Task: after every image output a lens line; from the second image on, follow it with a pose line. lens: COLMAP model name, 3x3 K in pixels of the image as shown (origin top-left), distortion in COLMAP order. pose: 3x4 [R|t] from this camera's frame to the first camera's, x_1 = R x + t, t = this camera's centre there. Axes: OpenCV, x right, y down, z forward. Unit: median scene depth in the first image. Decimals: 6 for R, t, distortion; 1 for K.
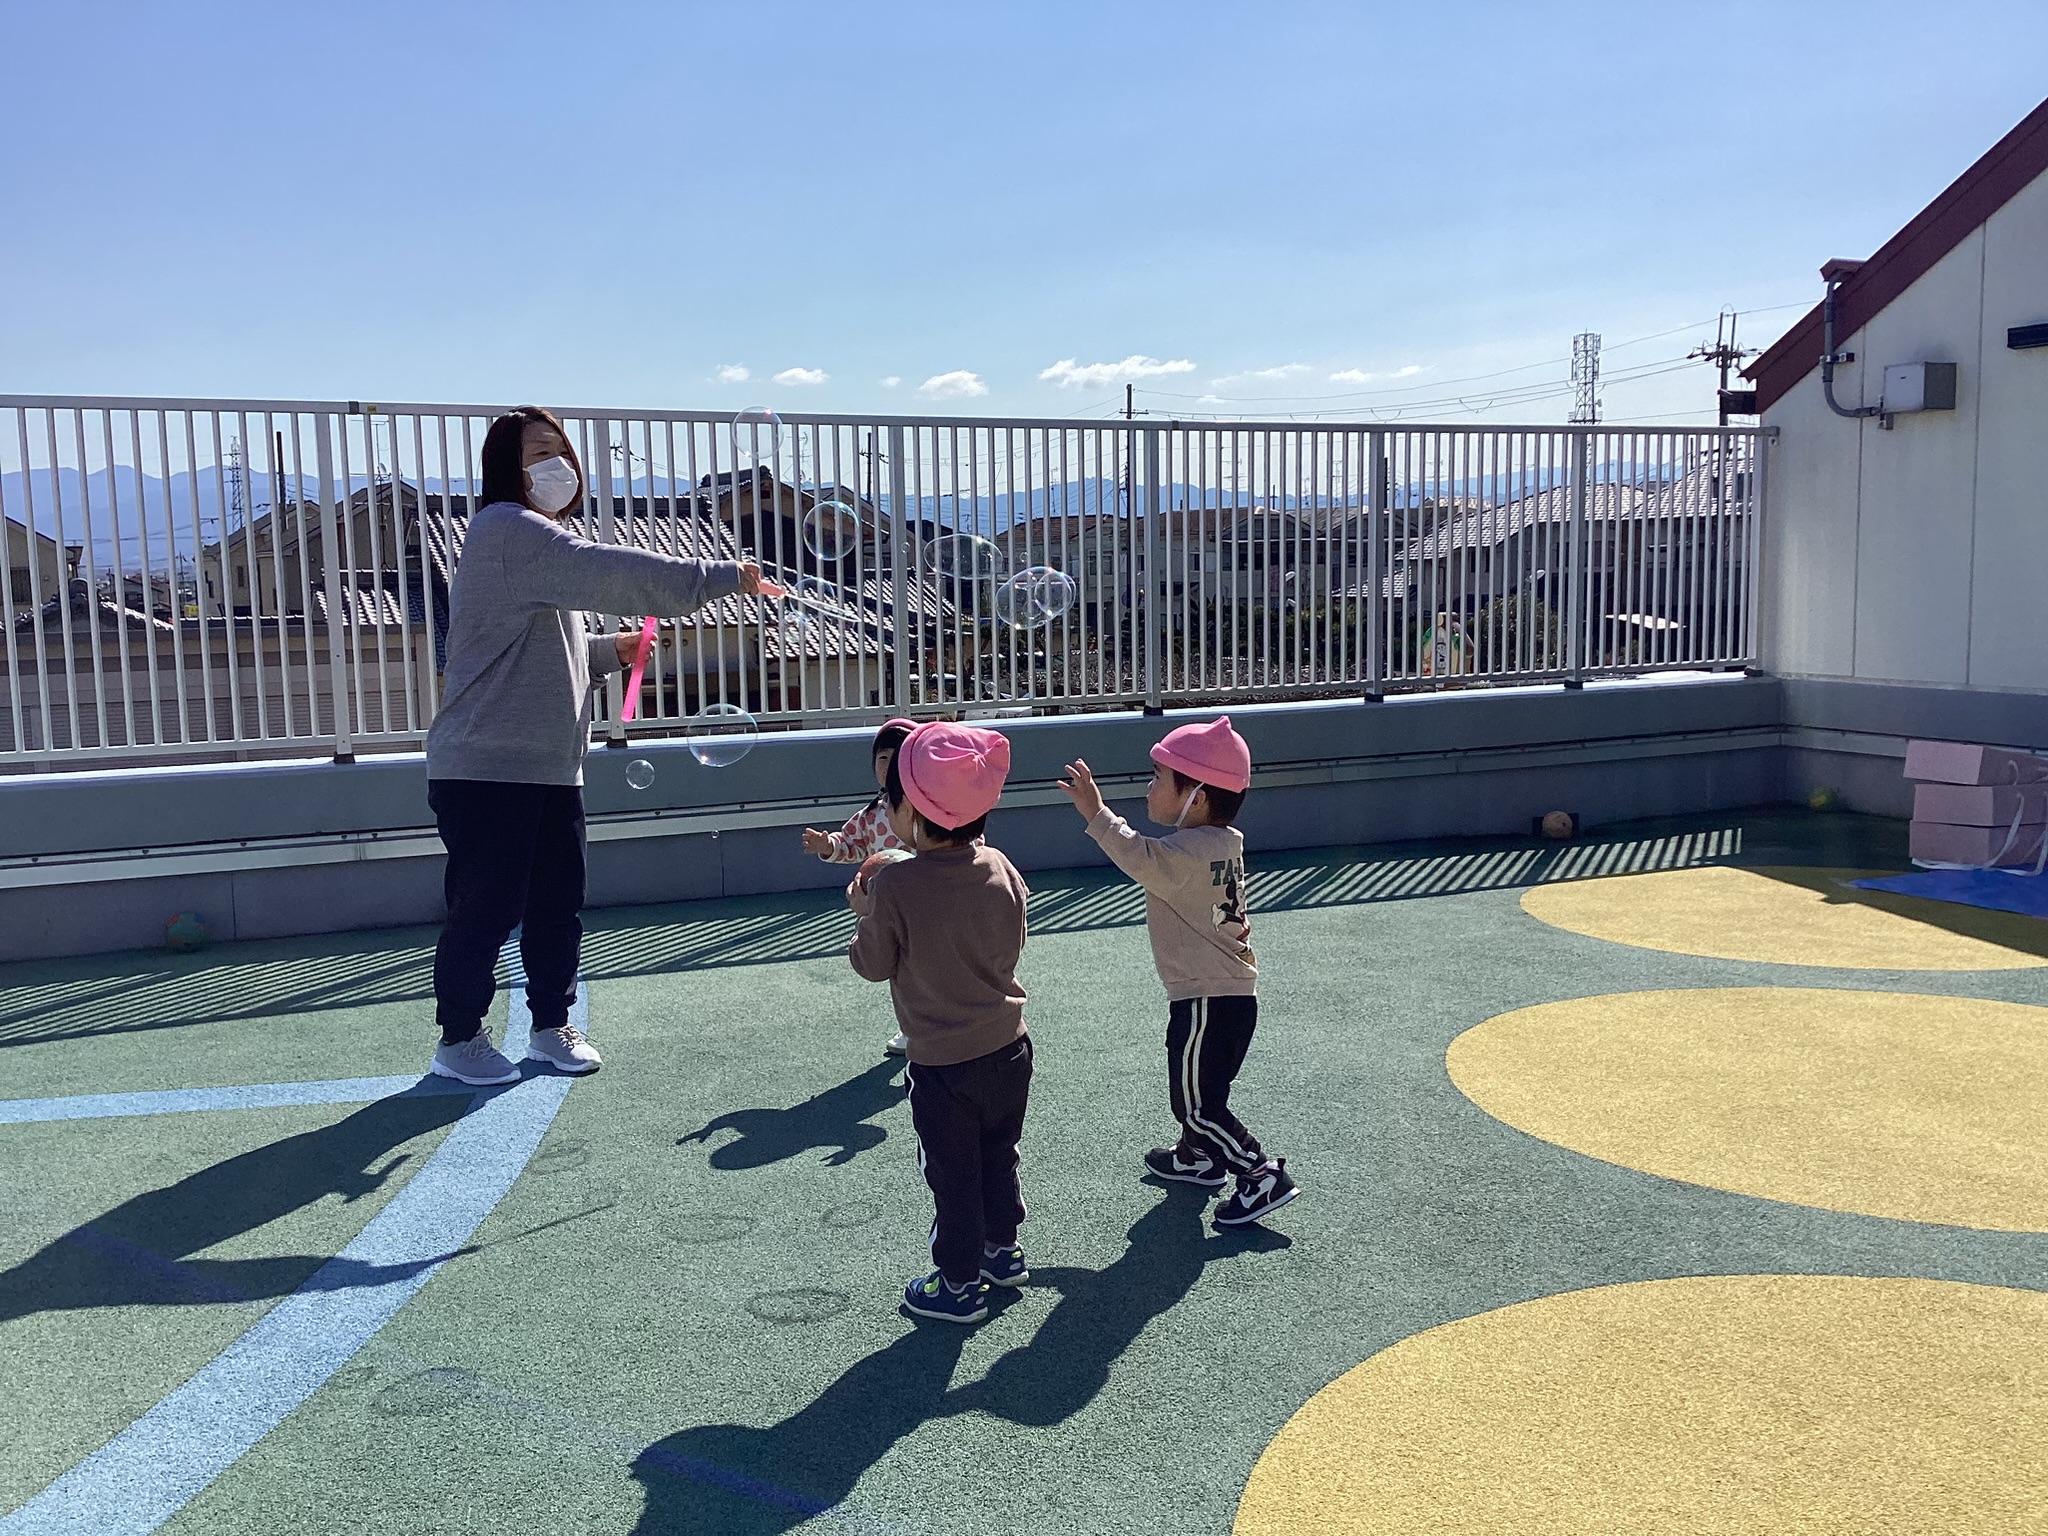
lens RADIAL K [[1833.4, 0, 1024.0], [0, 1833.4, 768.0], [0, 0, 1]] dist [0.052645, -0.128177]
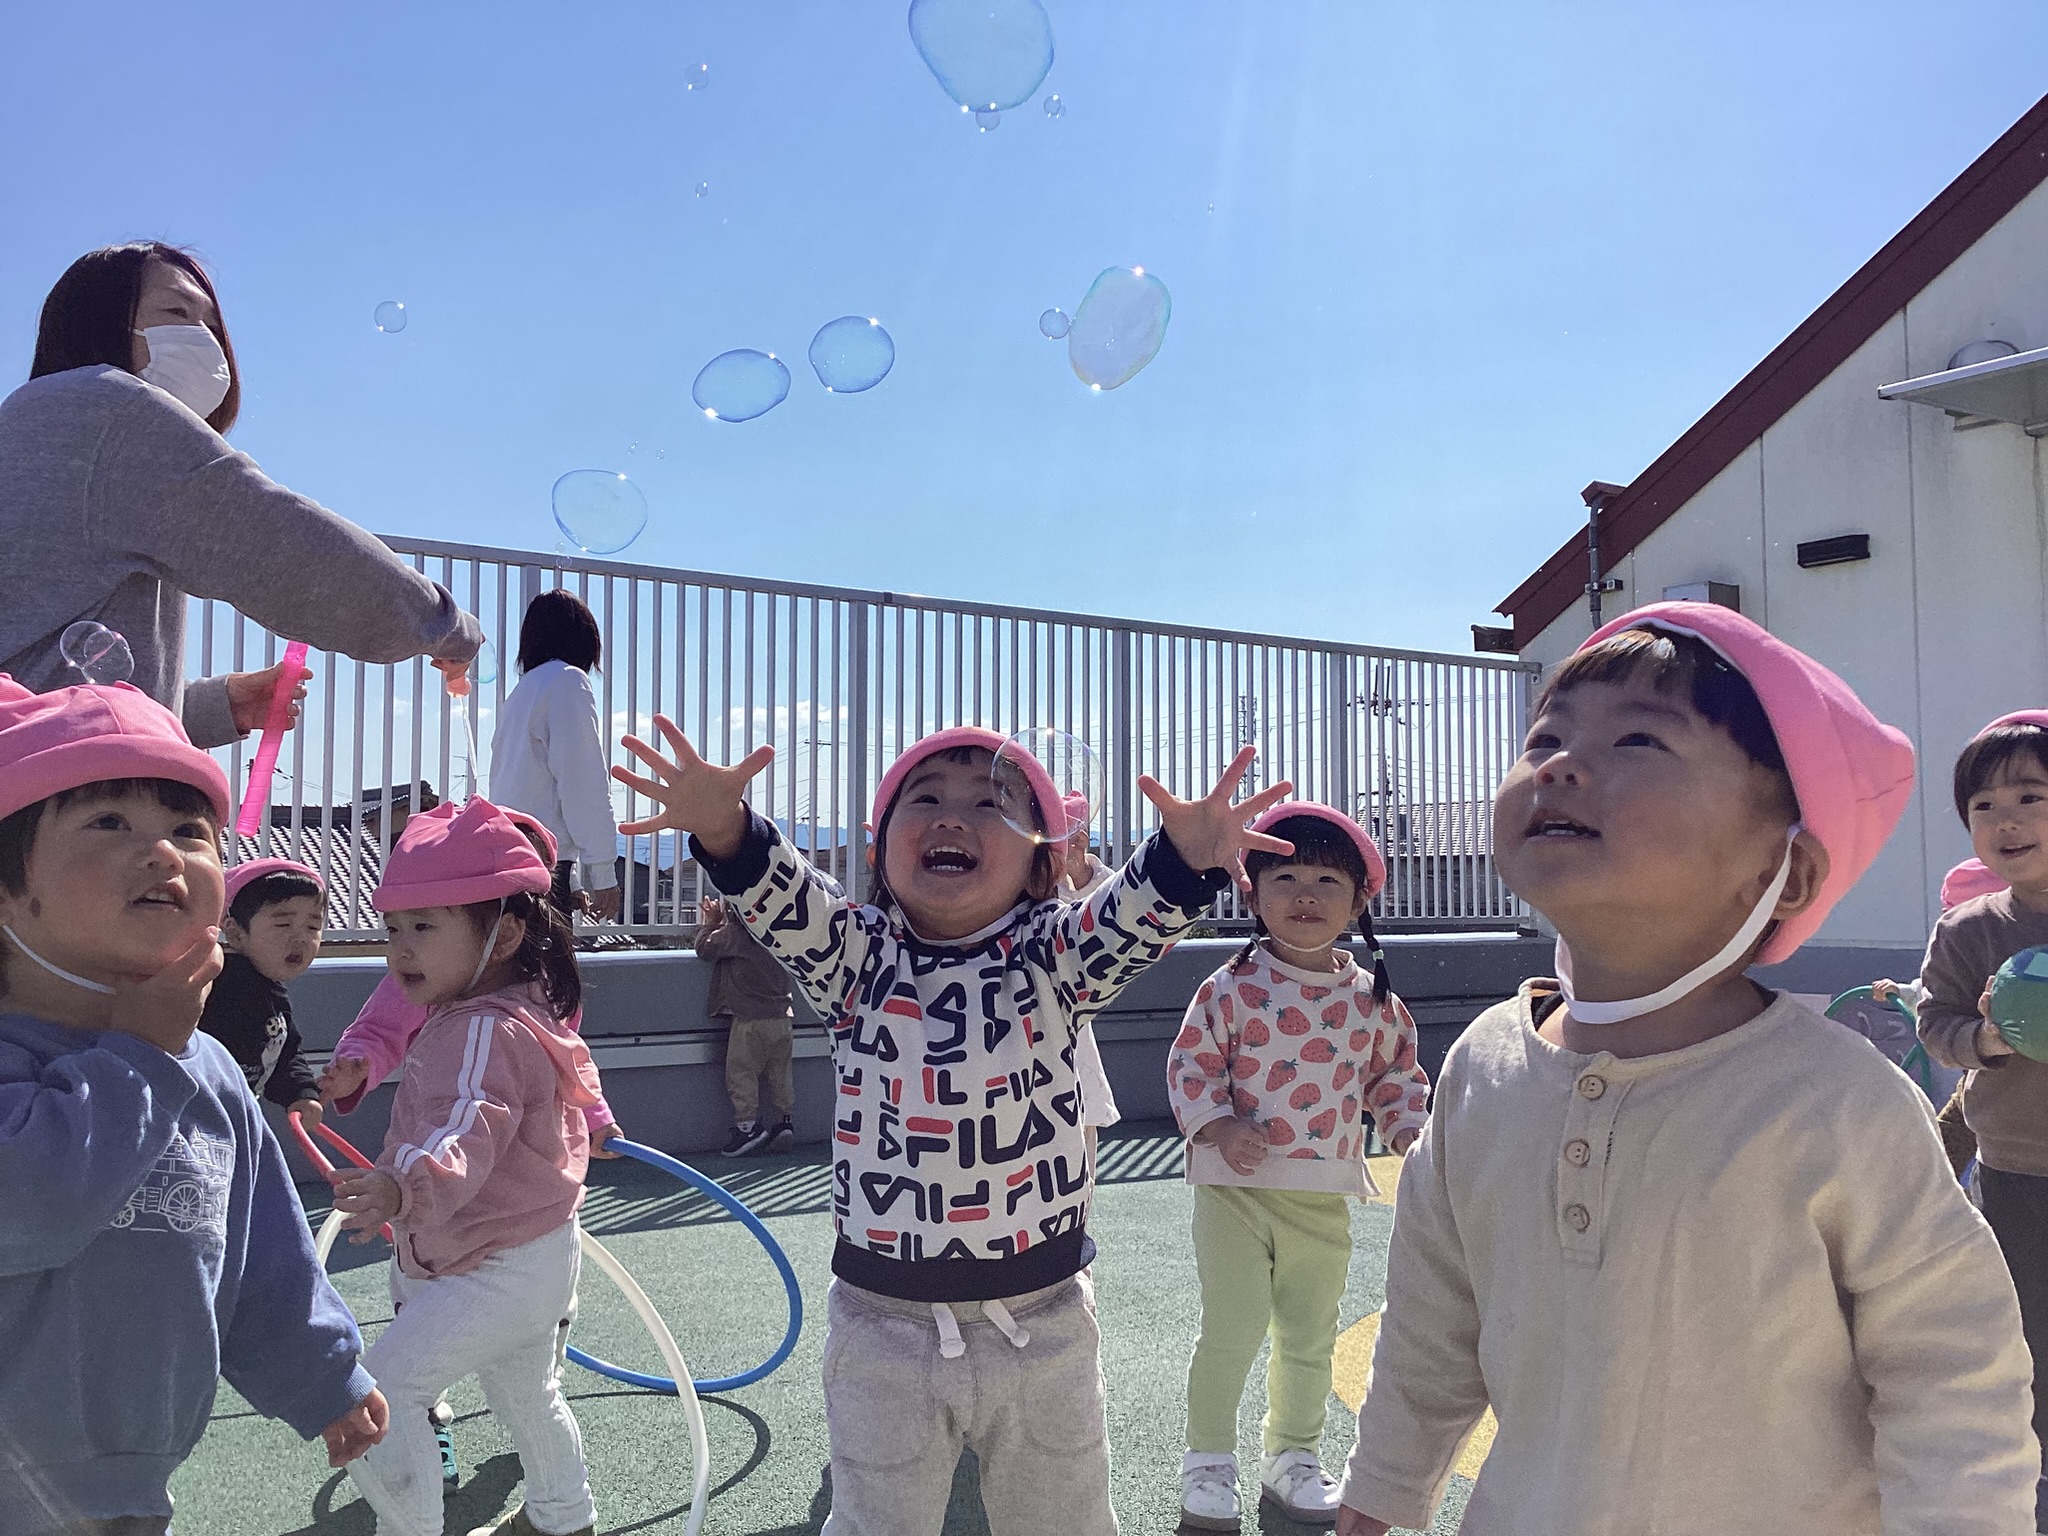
lens RADIAL K [[1833.4, 0, 1024.0], [0, 1833.4, 768.0], [0, 0, 1]] dist [0.052645, -0.128177]
pose [[0.984532, 0.031196, 0.172406, 0.002645], [0.001095, 0.982906, -0.184105, 0.034650], [-0.175203, 0.181446, 0.967668, 0.183107]]
